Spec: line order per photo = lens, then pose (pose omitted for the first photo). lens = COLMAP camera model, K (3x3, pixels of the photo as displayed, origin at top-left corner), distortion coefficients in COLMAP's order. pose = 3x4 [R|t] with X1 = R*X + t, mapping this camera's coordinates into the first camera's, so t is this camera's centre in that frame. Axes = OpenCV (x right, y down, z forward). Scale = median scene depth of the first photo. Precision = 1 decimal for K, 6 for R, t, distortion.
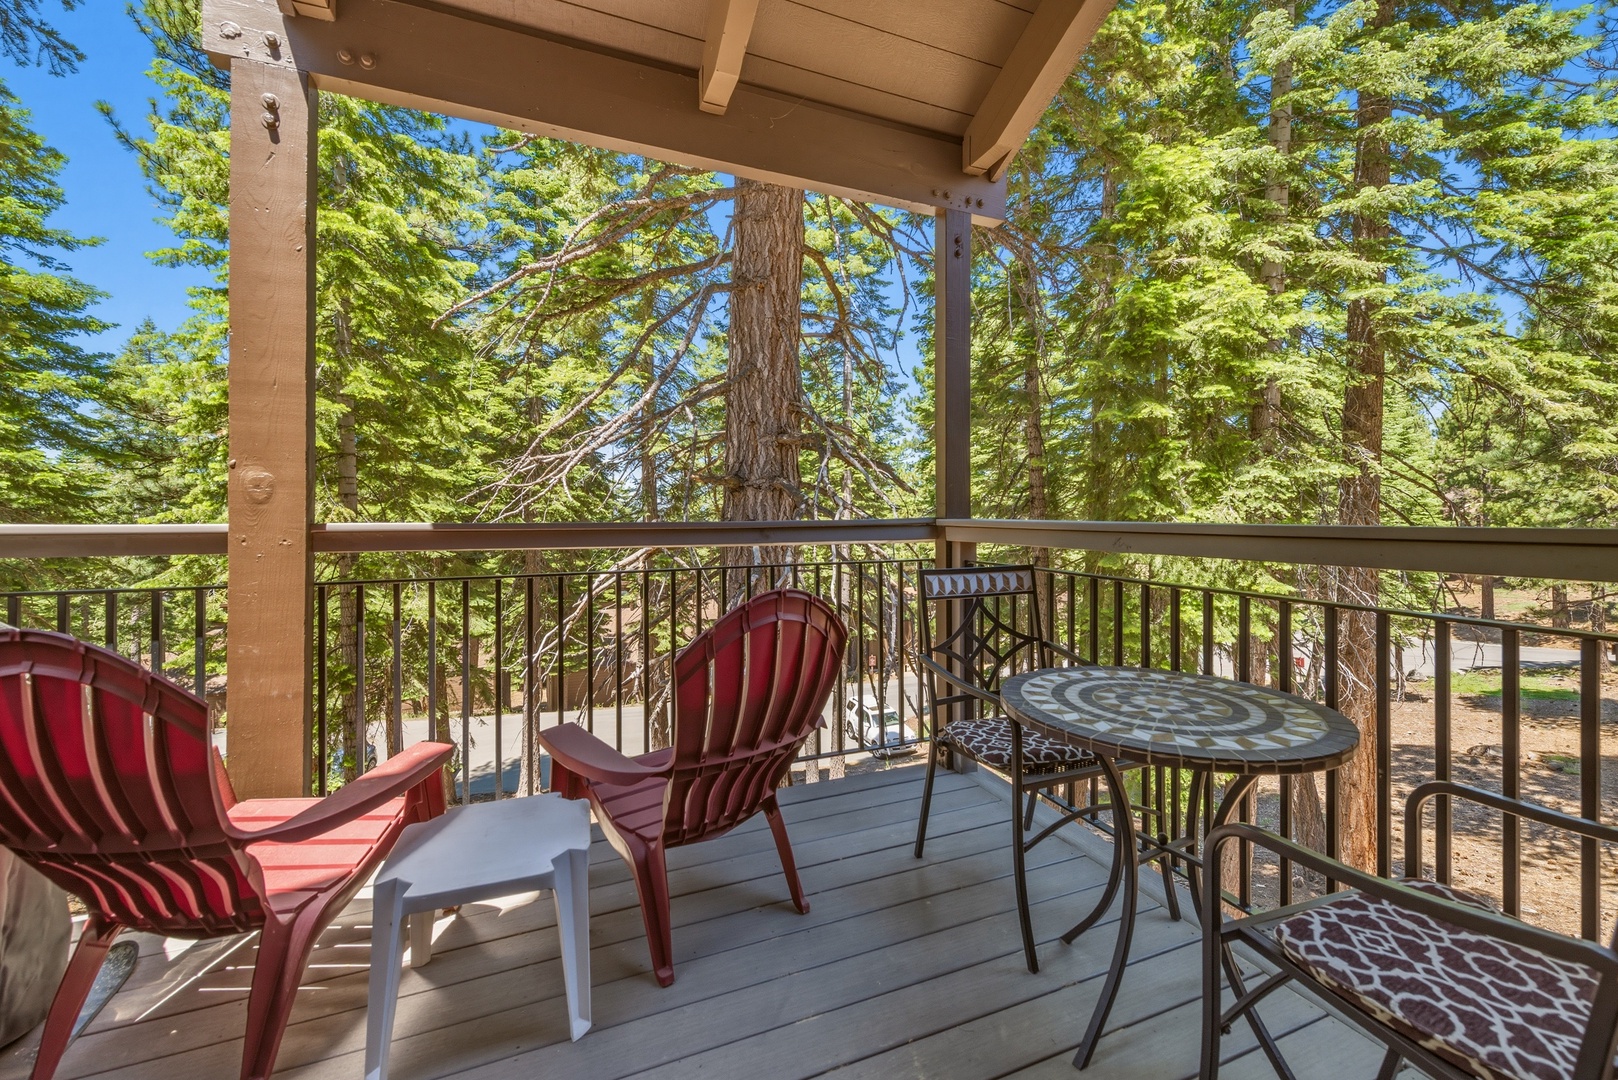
lens RADIAL K [[637.2, 0, 811.1], [0, 637.2, 533.2], [0, 0, 1]] dist [-0.001651, -0.000468]
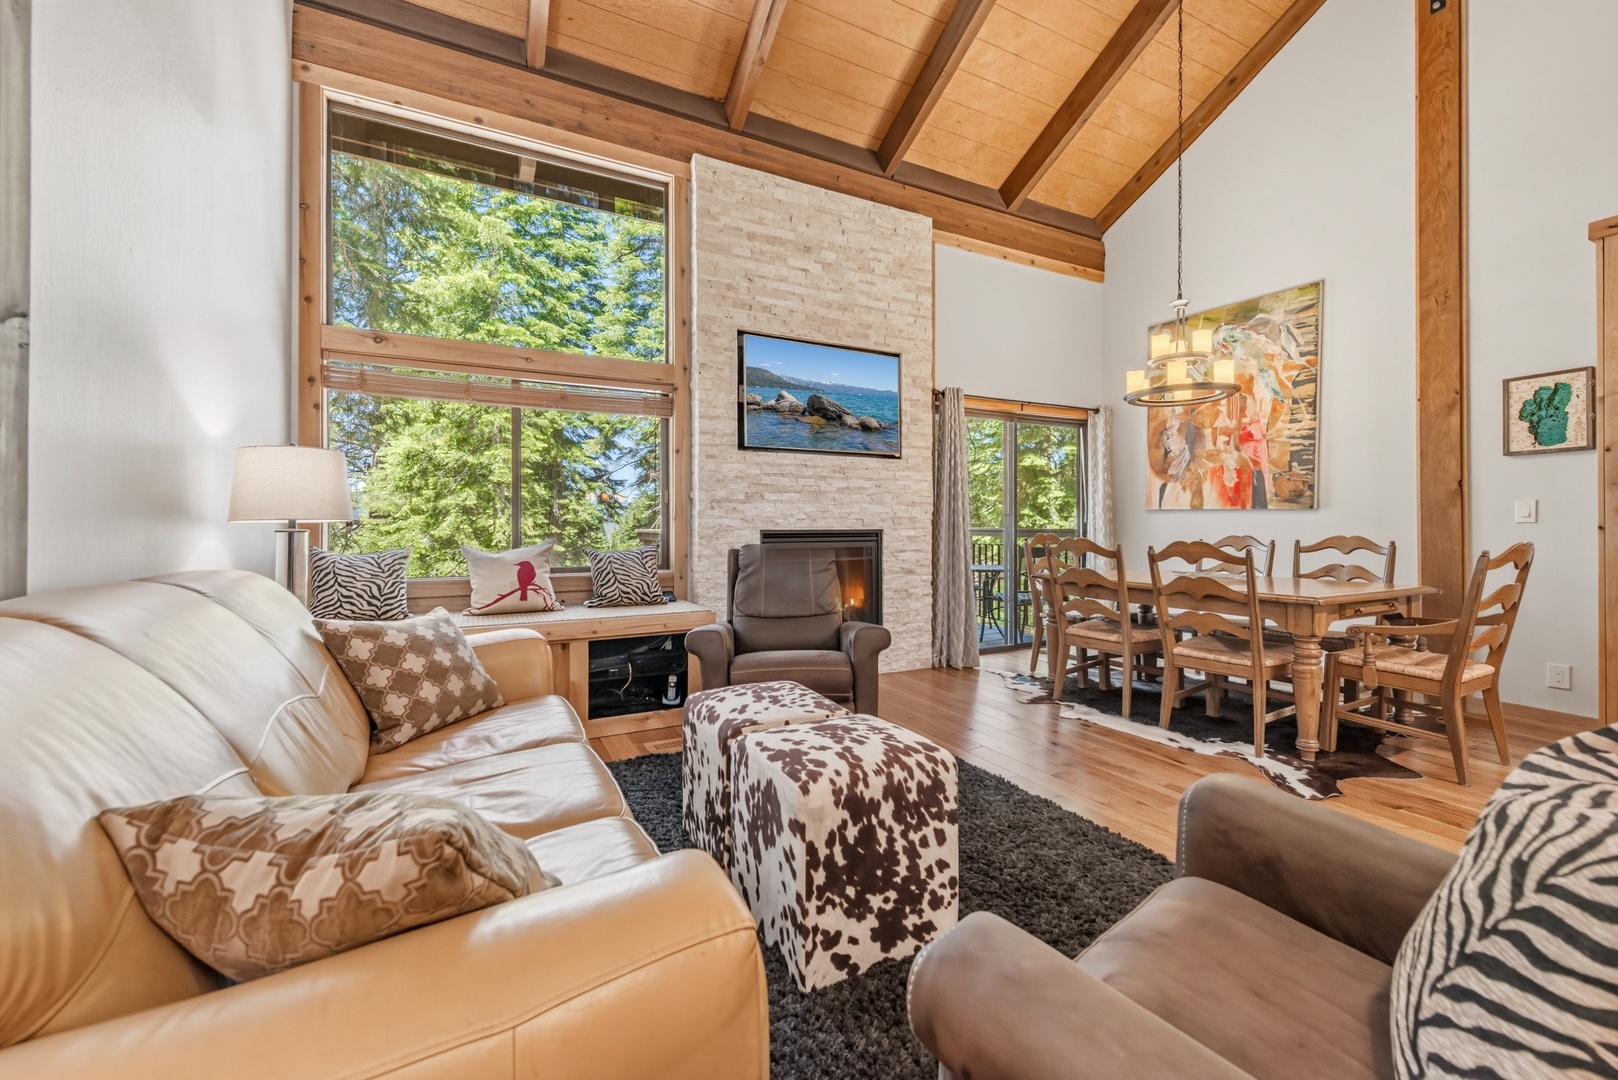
lens RADIAL K [[637.2, 0, 811.1], [0, 637.2, 533.2], [0, 0, 1]] dist [-0.001651, -0.000468]
pose [[0.995581, 0.000020, 0.093910, -0.228413], [0.000979, 0.999943, -0.010593, 0.014034], [-0.093905, 0.010638, 0.995524, -0.704241]]
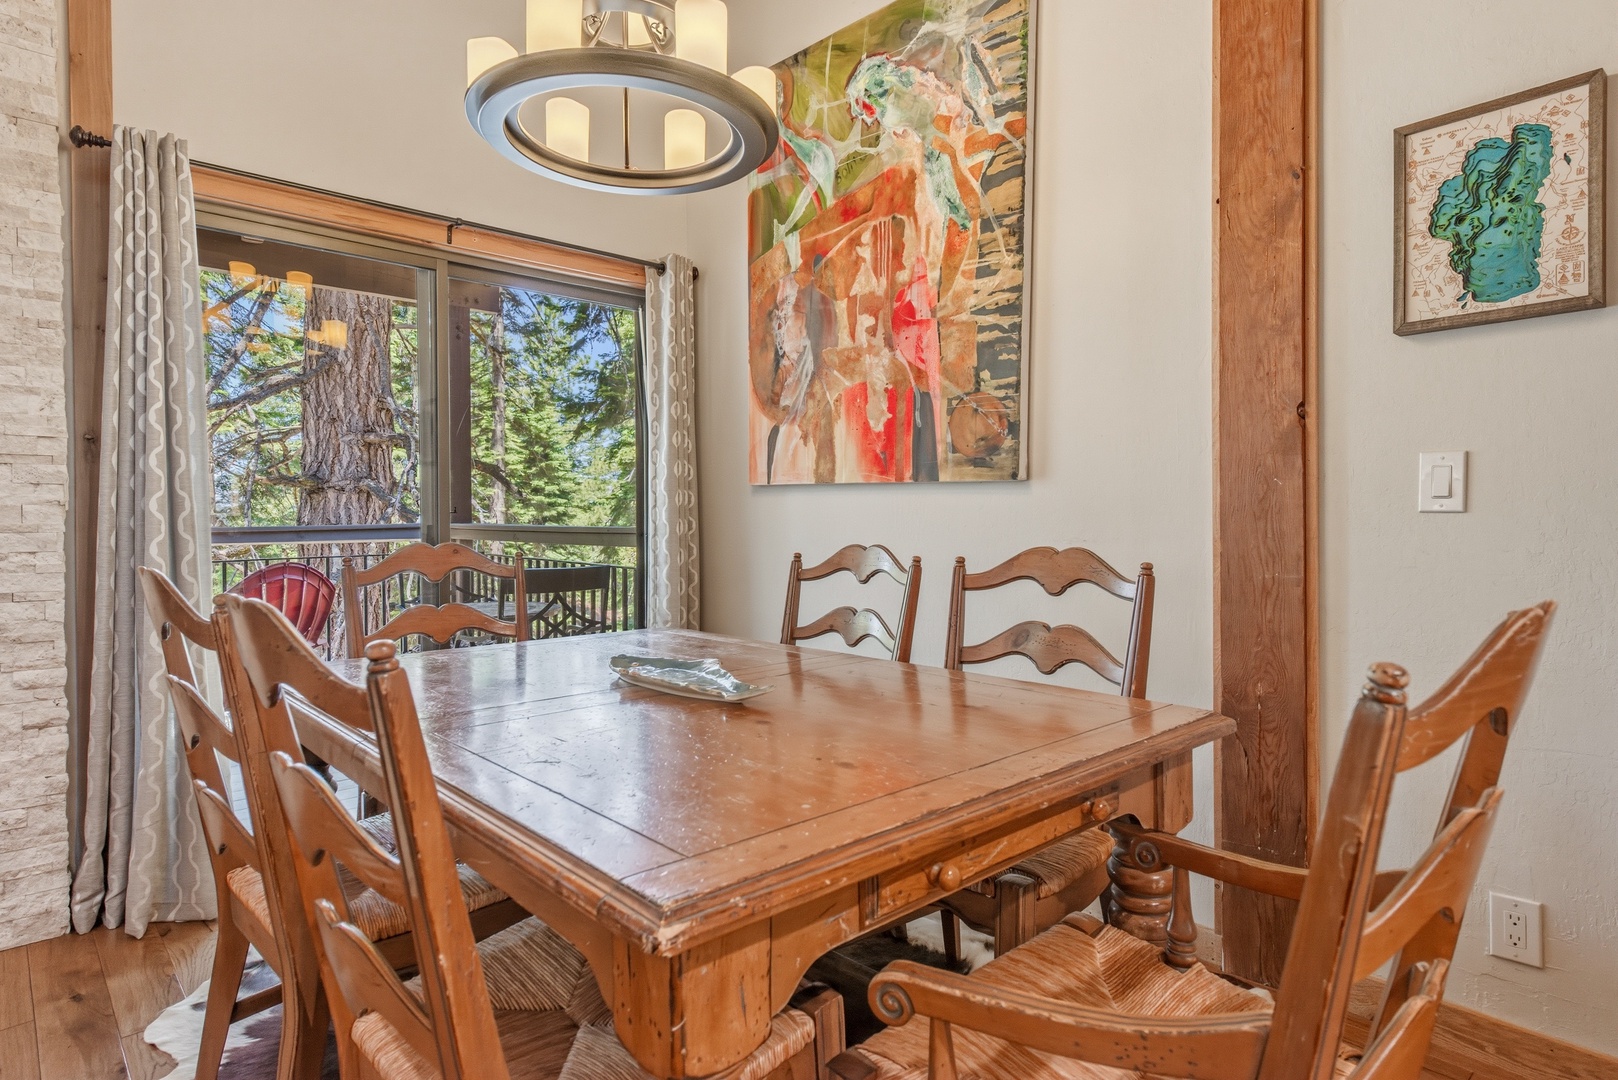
lens RADIAL K [[877.3, 0, 809.0], [0, 877.3, 540.0], [0, 0, 1]] dist [0.016074, -0.001245]
pose [[0.938611, -0.009401, 0.344850, 0.112017], [0.009414, 0.999954, 0.001637, 0.007213], [-0.344849, 0.001710, 0.938657, -0.440660]]
